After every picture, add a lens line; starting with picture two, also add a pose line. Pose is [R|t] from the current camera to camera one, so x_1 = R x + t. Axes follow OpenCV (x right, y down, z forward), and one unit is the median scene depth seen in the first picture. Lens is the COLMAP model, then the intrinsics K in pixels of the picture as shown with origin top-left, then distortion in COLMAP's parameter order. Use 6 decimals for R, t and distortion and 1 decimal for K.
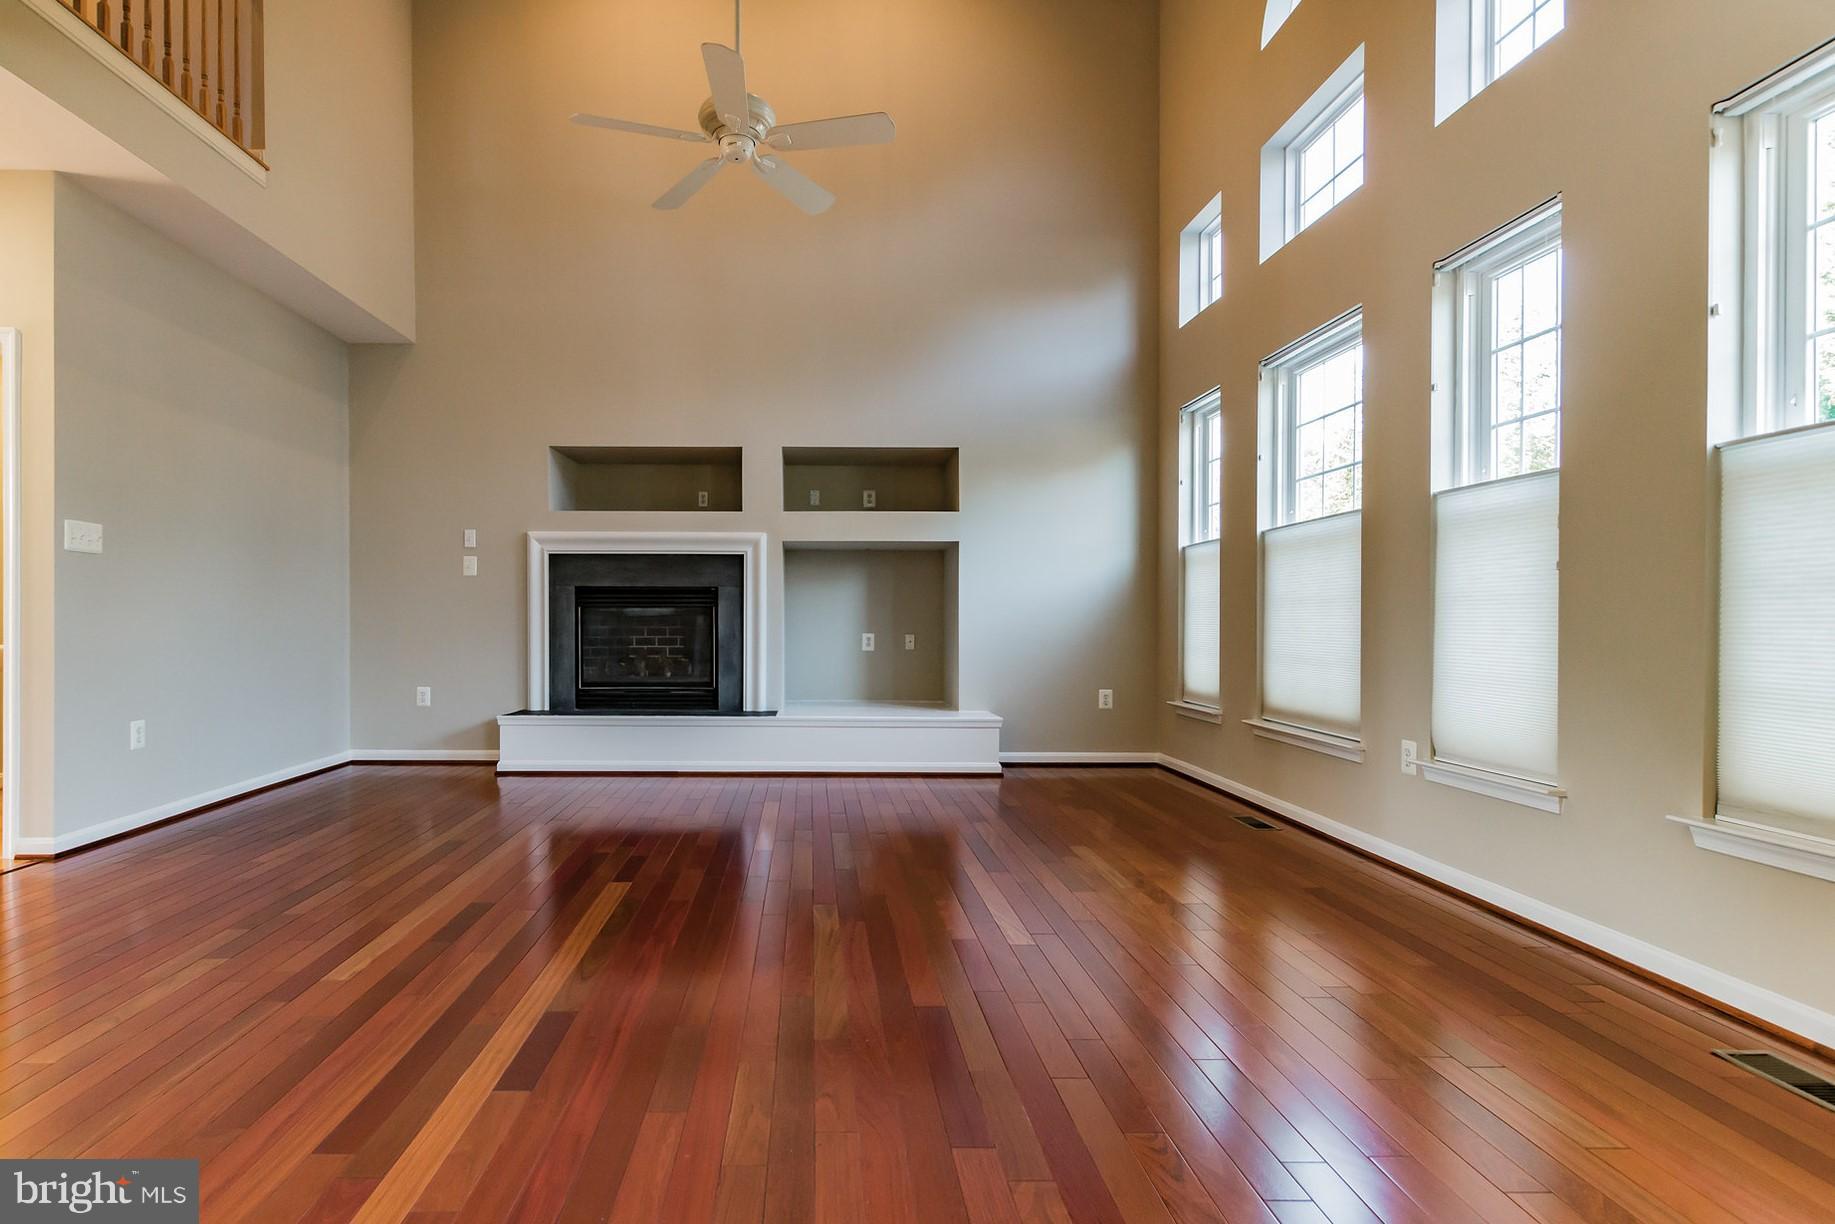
lens RADIAL K [[922.2, 0, 814.7], [0, 922.2, 624.5], [0, 0, 1]] dist [-0.002799, 0.001481]
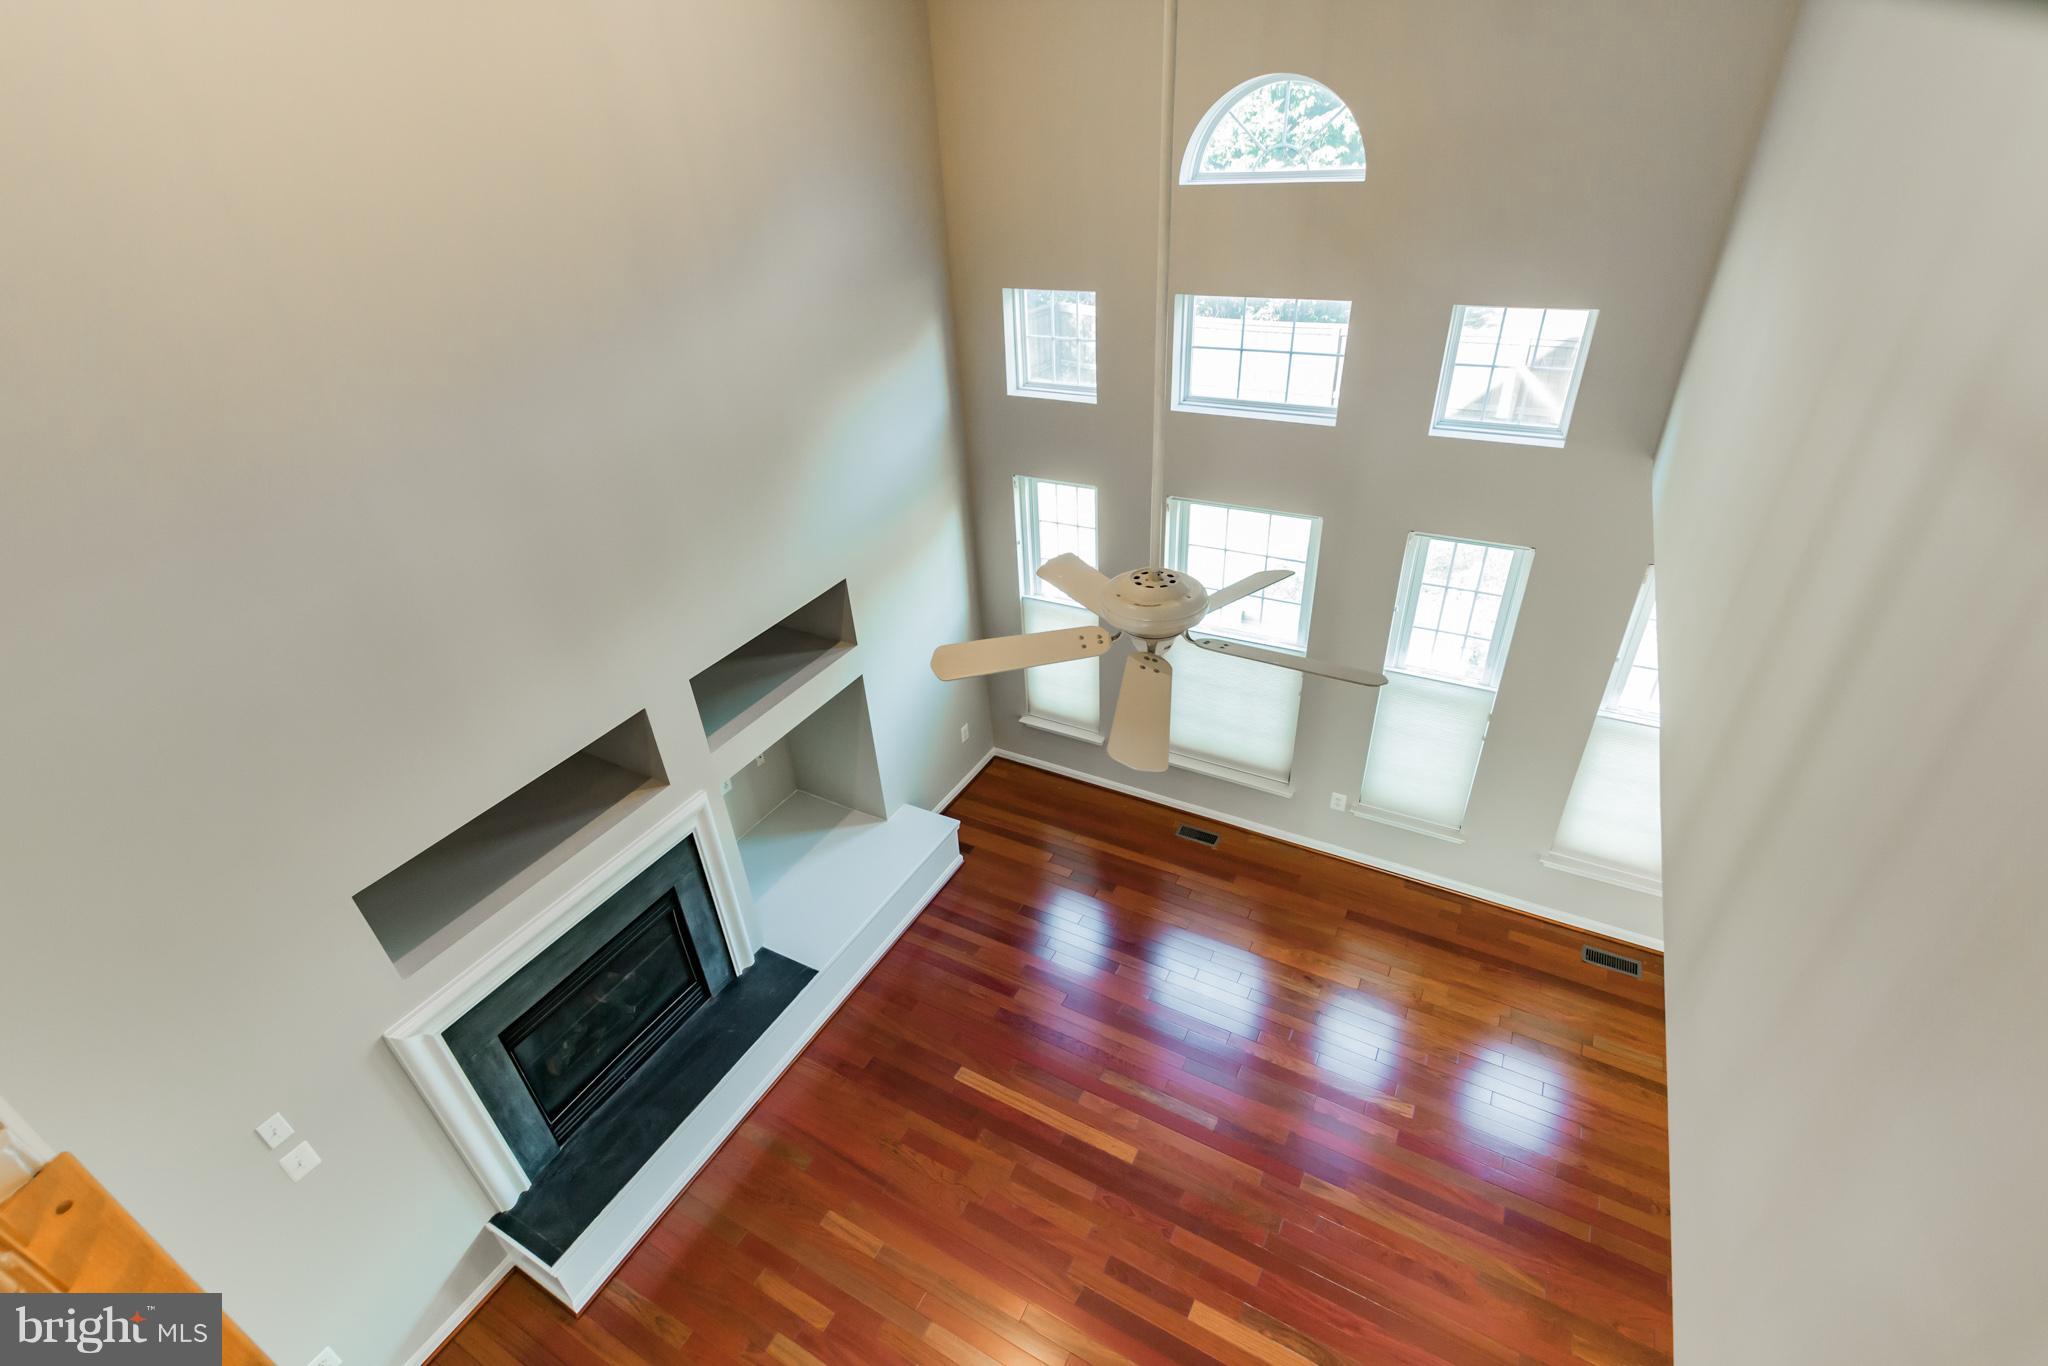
lens RADIAL K [[932.3, 0, 1018.9], [0, 932.3, 682.5], [0, 0, 1]] dist [0.002787, -0.000556]
pose [[0.479895, -0.487302, 0.729547, -0.434108], [0.054535, 0.846518, 0.529560, -0.553470], [-0.875629, -0.214347, 0.432815, 0.475218]]
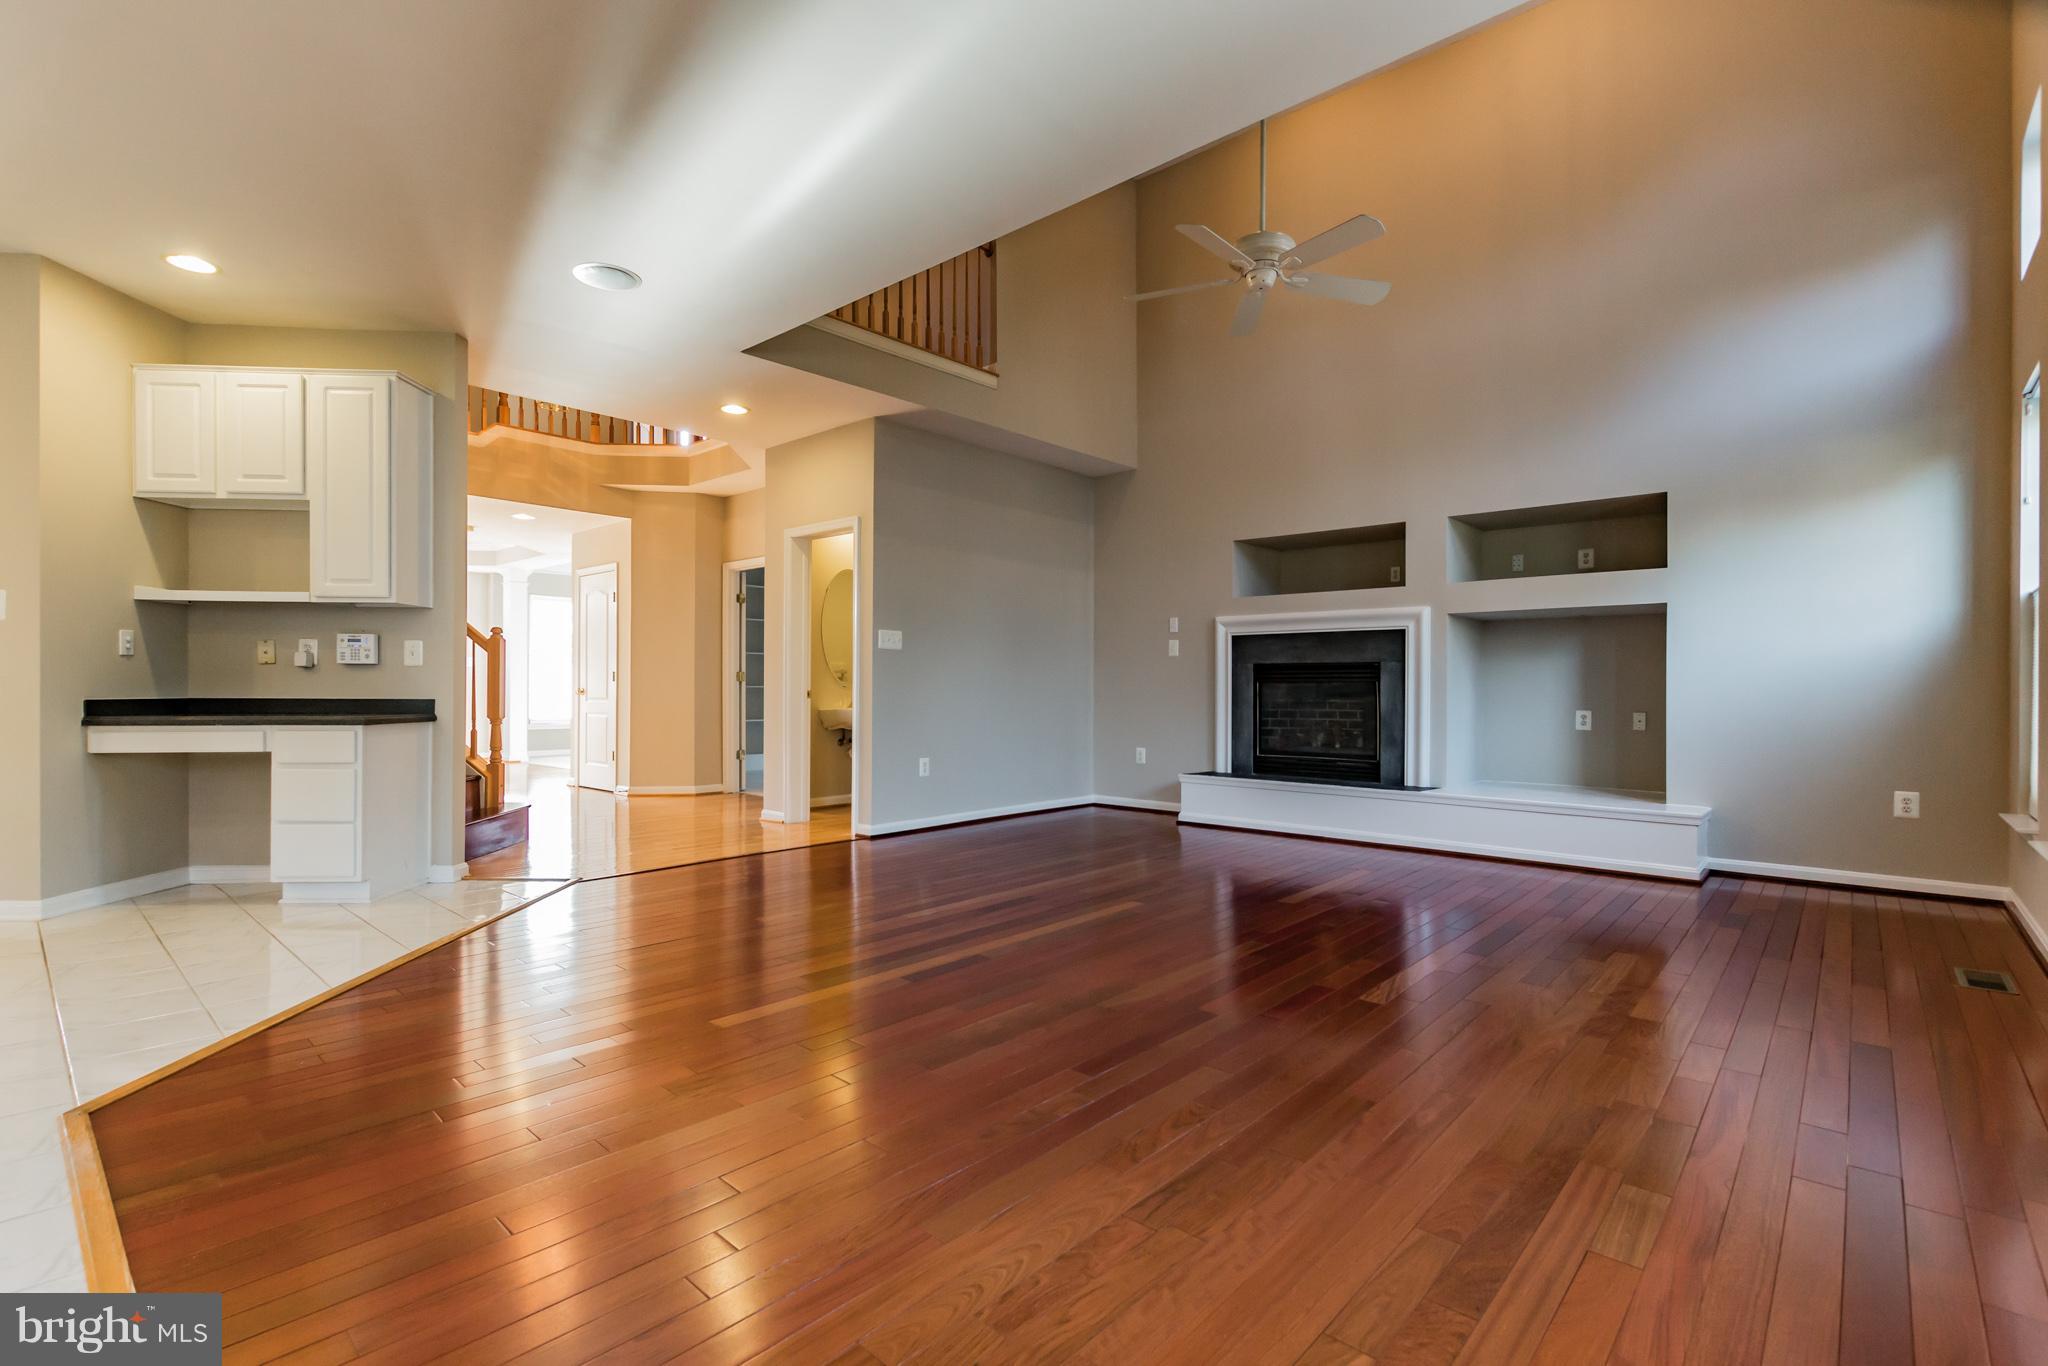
lens RADIAL K [[932.3, 0, 1020.4], [0, 932.3, 688.8], [0, 0, 1]] dist [0.002787, -0.000556]
pose [[0.742373, 0.000610, -0.669987, 0.289824], [-0.008661, 0.999925, -0.008687, 0.001295], [0.669931, 0.012252, 0.742322, -0.029895]]
